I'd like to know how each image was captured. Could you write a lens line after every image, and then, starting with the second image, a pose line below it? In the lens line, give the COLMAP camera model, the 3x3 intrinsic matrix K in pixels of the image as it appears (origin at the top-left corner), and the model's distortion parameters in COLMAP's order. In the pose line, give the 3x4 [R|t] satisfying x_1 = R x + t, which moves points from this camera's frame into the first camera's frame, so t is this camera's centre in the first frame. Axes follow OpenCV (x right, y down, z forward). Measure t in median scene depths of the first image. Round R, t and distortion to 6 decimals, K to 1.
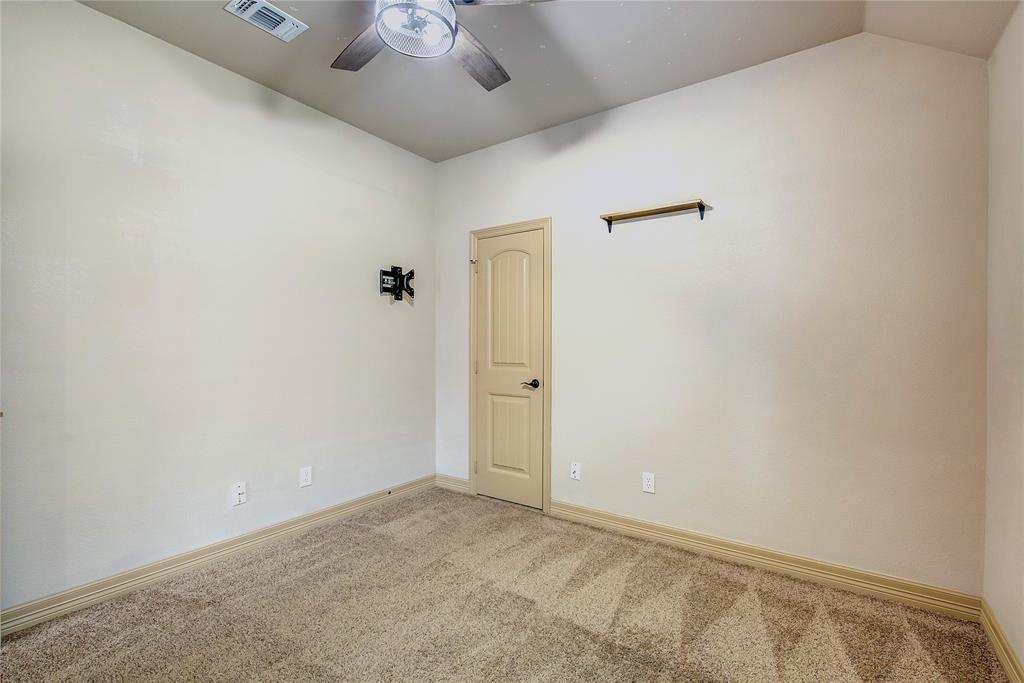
lens RADIAL K [[463.4, 0, 517.6], [0, 463.4, 346.7], [0, 0, 1]] dist [-0.002933, 0.000241]
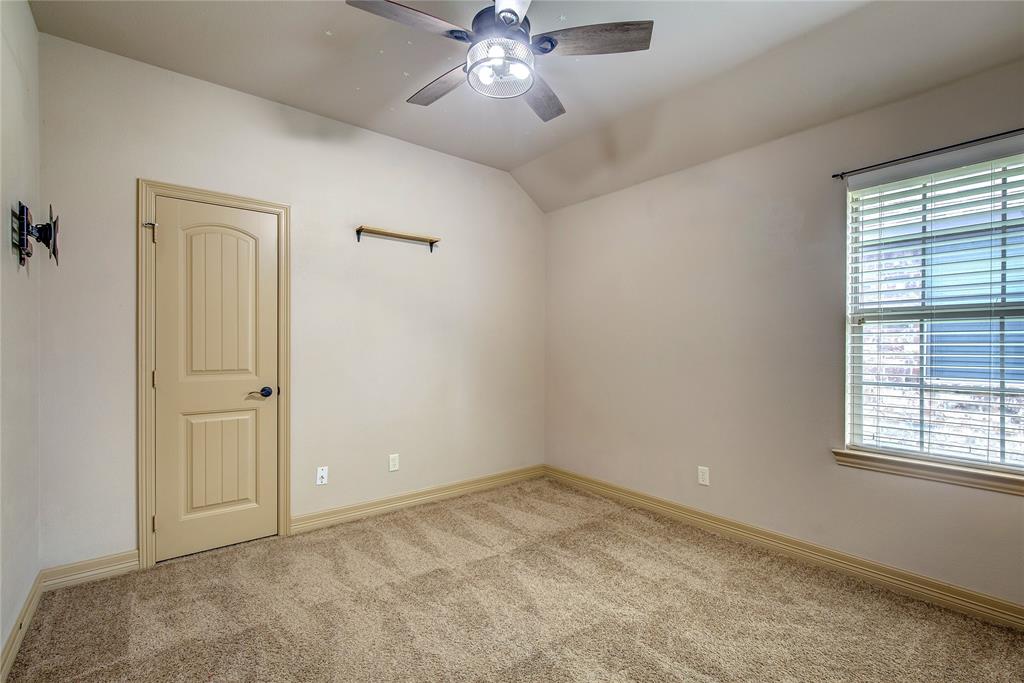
lens RADIAL K [[463.4, 0, 520.9], [0, 463.4, 341.6], [0, 0, 1]] dist [-0.002933, 0.000241]
pose [[0.268820, 0.001609, 0.963189, -0.699891], [0.000342, 0.999998, -0.001766, -0.012424], [-0.963190, 0.000805, 0.268819, 0.334271]]
